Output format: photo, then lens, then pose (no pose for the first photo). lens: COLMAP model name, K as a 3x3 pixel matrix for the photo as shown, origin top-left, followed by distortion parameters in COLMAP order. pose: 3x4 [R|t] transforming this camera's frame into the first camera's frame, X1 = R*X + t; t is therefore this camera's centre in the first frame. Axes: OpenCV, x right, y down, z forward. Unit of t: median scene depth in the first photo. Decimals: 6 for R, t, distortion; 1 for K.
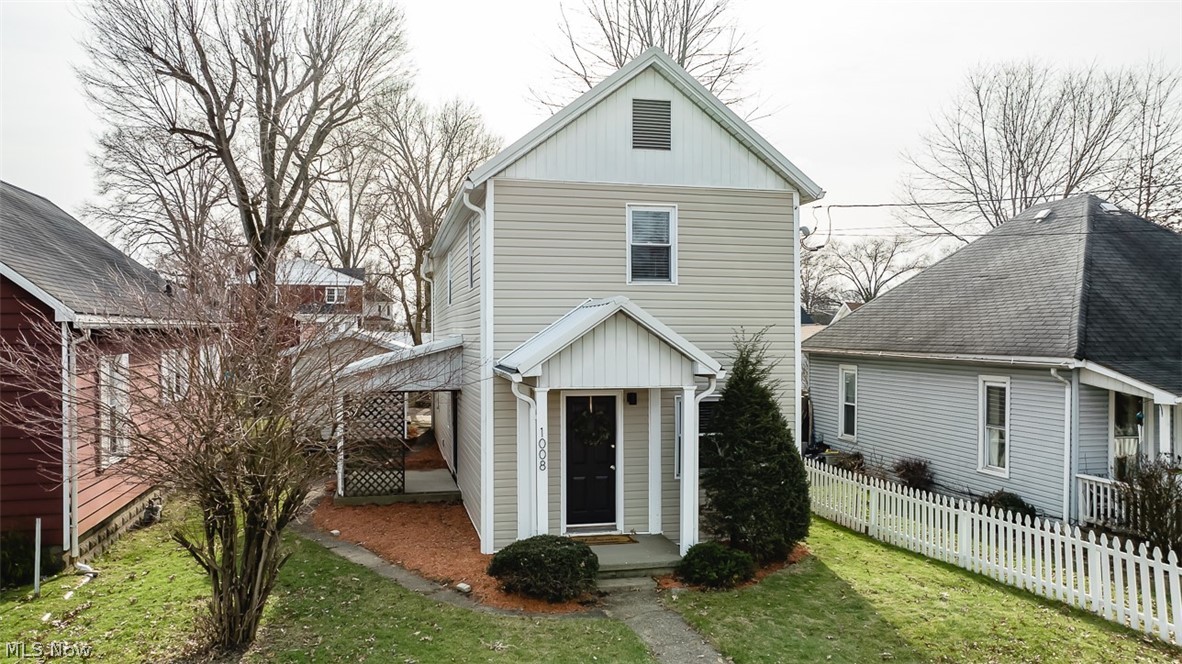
lens RADIAL K [[844.9, 0, 602.6], [0, 844.9, 340.8], [0, 0, 1]] dist [-0.019318, 0.001803]
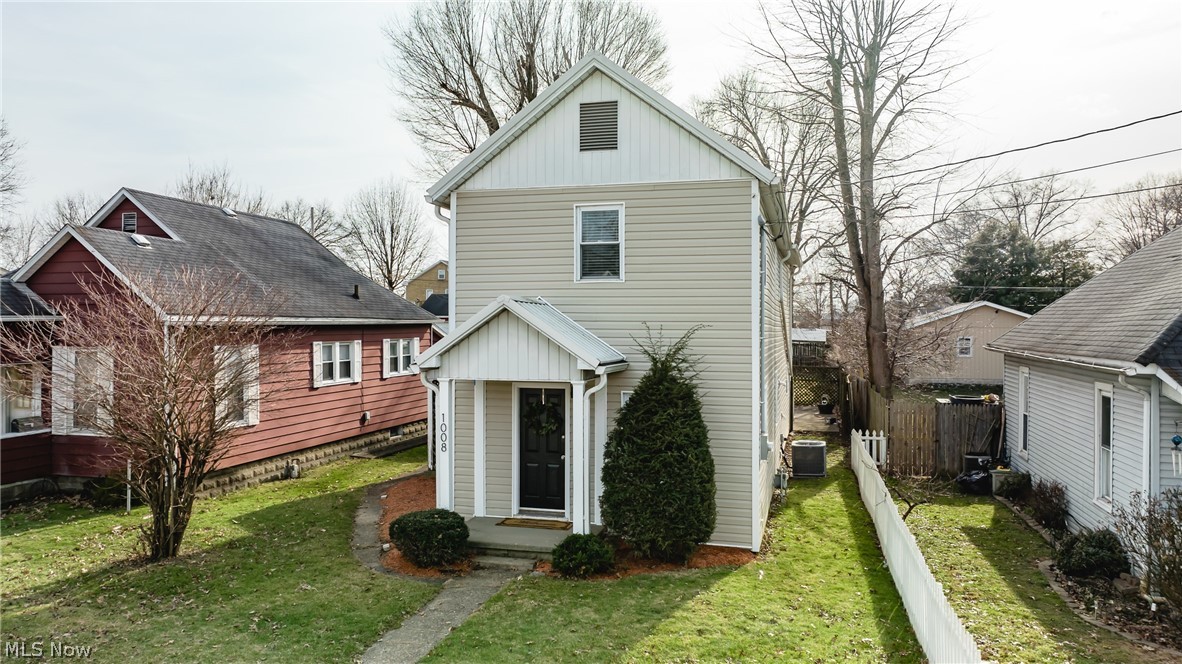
lens RADIAL K [[882.1, 0, 591.0], [0, 882.1, 332.0], [0, 0, 1]] dist [-0.007692, -0.000562]
pose [[0.880091, 0.003532, -0.474792, 0.561137], [-0.004675, 0.999988, -0.001225, -0.004272], [0.474782, 0.003298, 0.880097, 0.051543]]
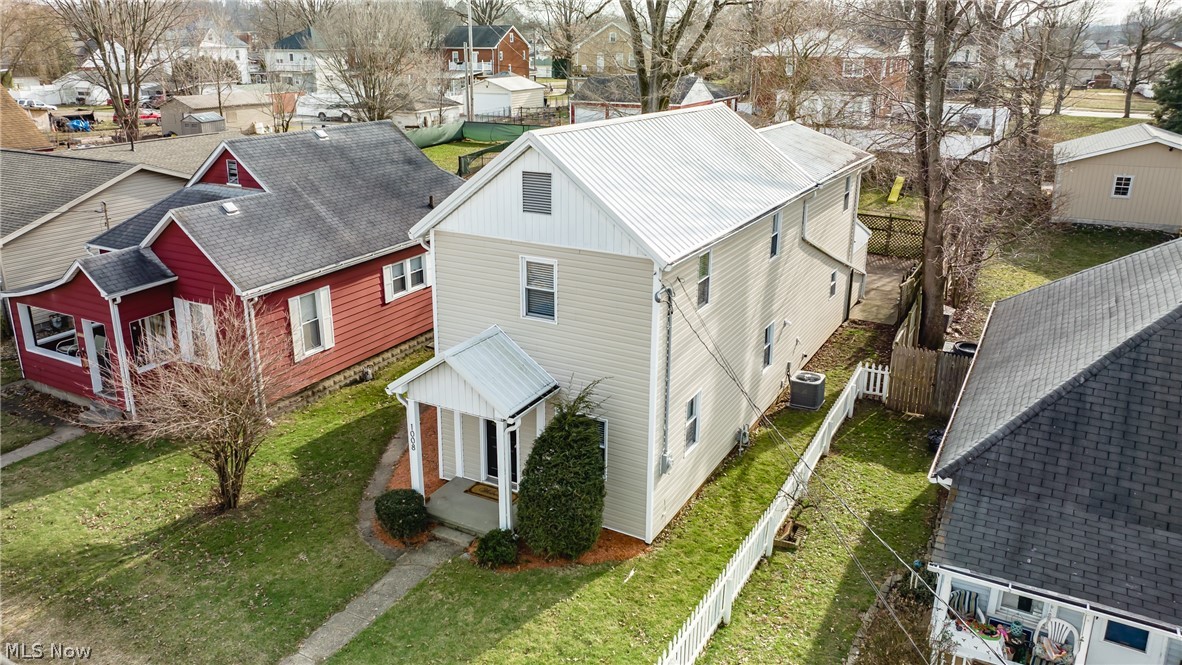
lens RADIAL K [[891.1, 0, 587.1], [0, 891.1, 329.1], [0, 0, 1]] dist [-0.009315, -0.004300]
pose [[0.740588, 0.216742, -0.636044, 0.950792], [-0.012127, 0.950709, 0.309848, -0.463658], [0.671850, -0.221756, 0.706712, 0.118926]]
